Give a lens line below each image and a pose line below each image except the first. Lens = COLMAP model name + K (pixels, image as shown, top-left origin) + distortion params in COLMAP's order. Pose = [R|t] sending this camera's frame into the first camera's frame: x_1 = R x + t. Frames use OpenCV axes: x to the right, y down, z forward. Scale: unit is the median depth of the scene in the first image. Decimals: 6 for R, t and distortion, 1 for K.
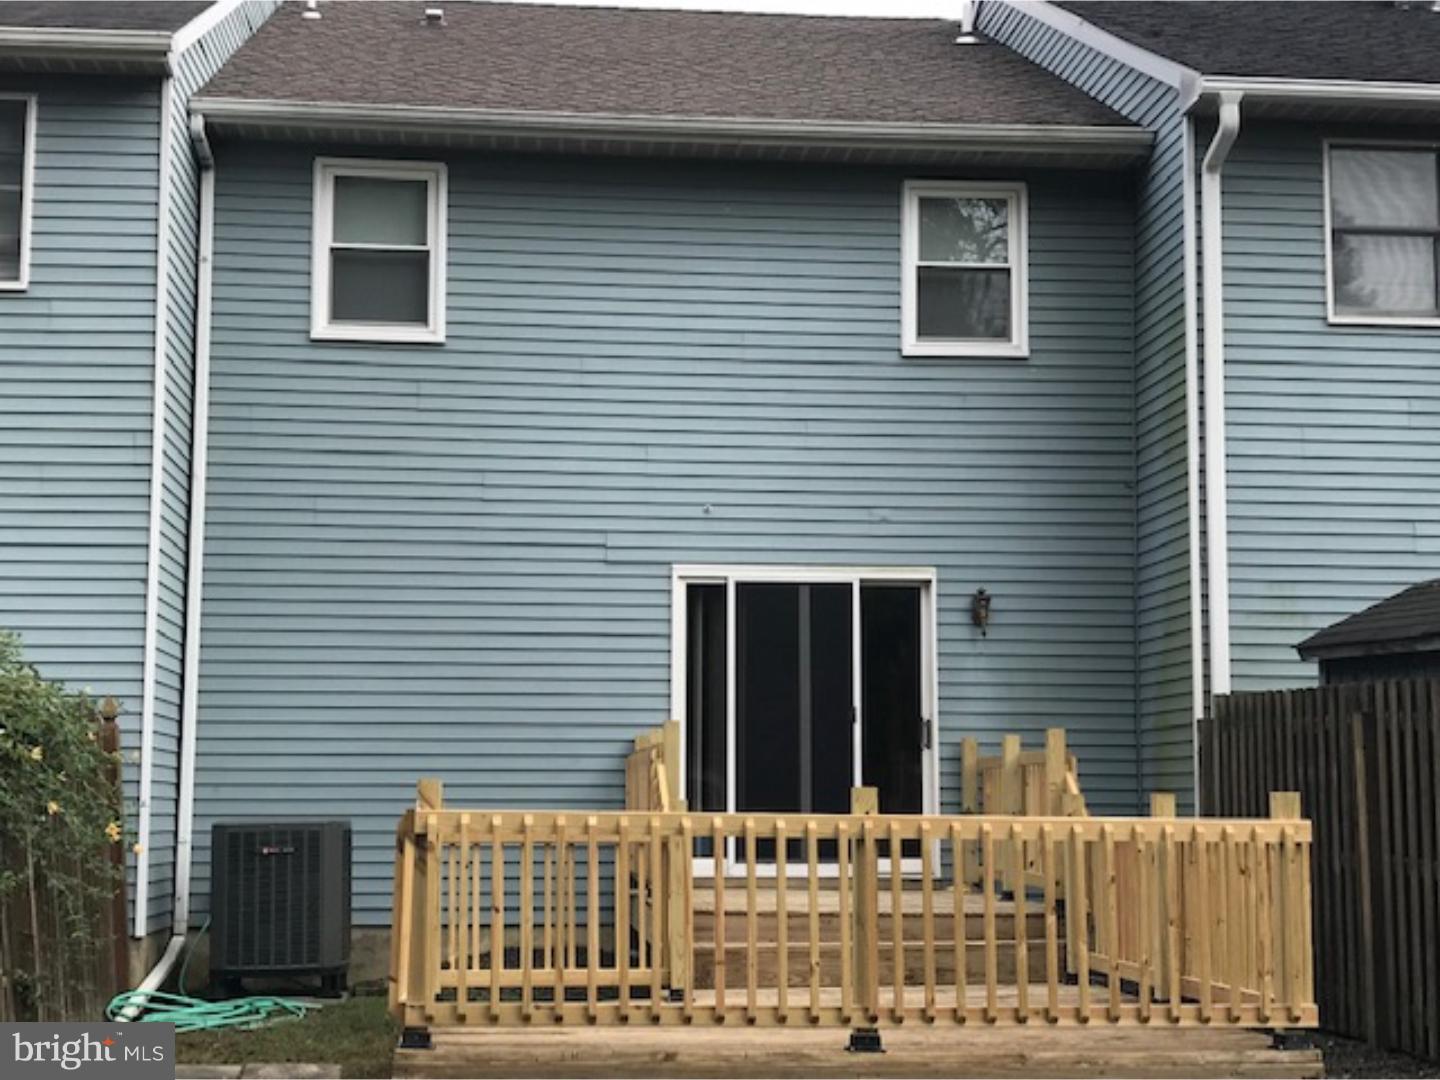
lens RADIAL K [[2204.9, 0, 717.3], [0, 2204.9, 528.1], [0, 0, 1]] dist [-0.001474, 0.000000]
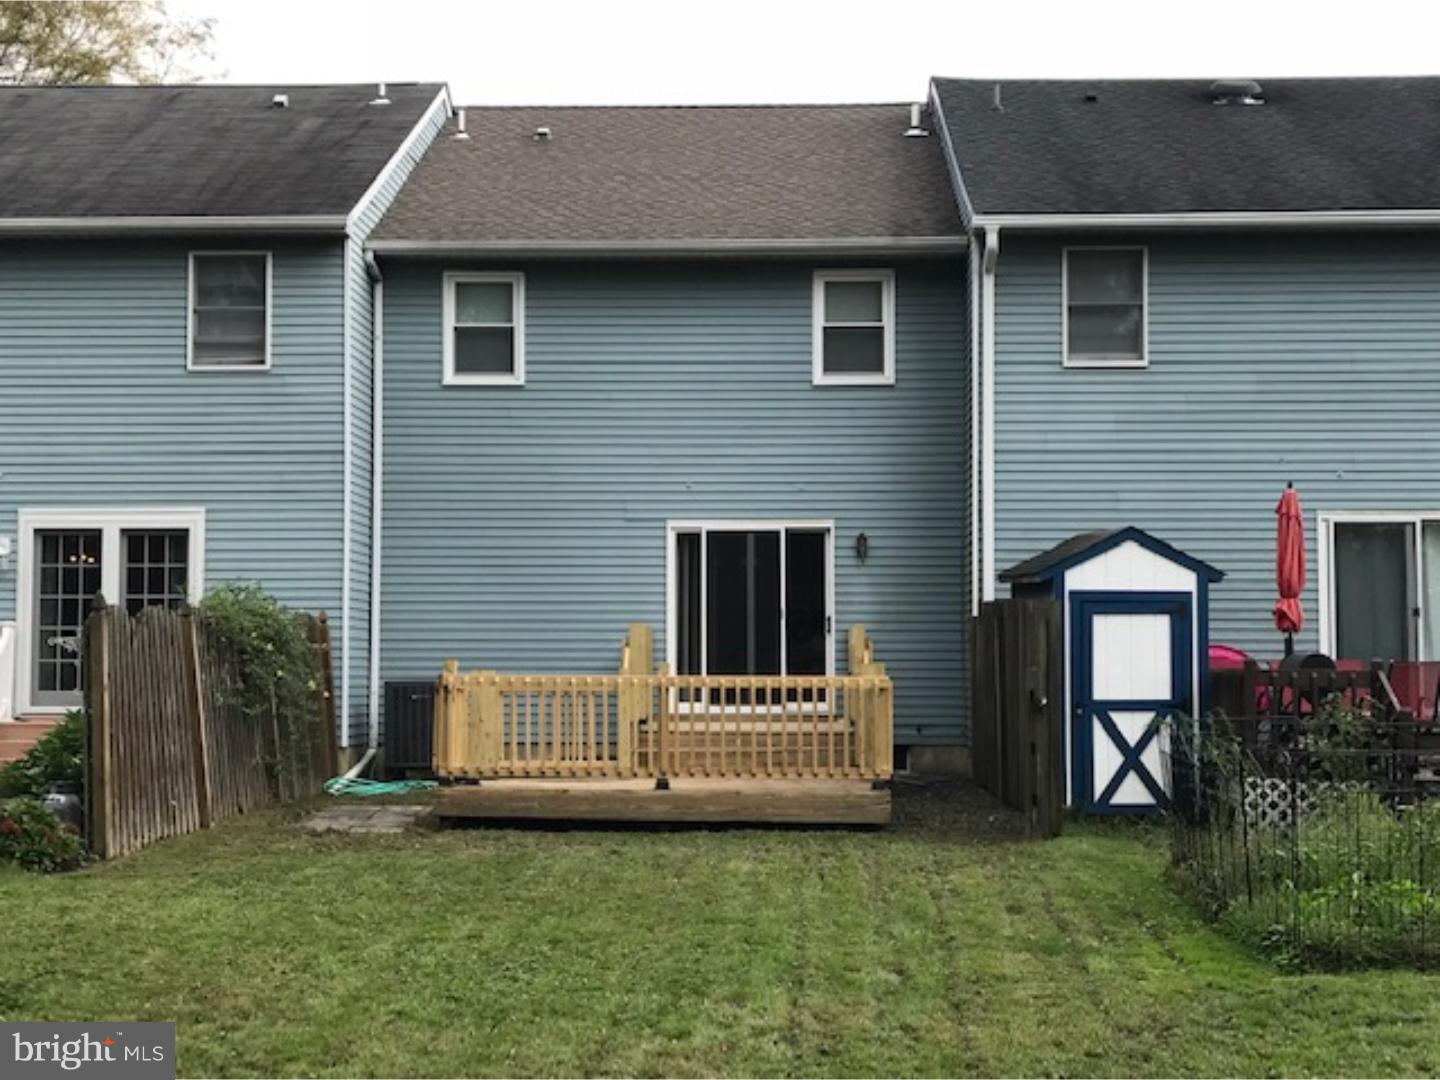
lens RADIAL K [[2204.9, 0, 722.5], [0, 2204.9, 547.7], [0, 0, 1]] dist [-0.001474, 0.000000]
pose [[0.991542, -0.011235, -0.129300, 0.230628], [0.020412, 0.997347, 0.069867, -0.076427], [0.128172, -0.071915, 0.989141, -0.593145]]
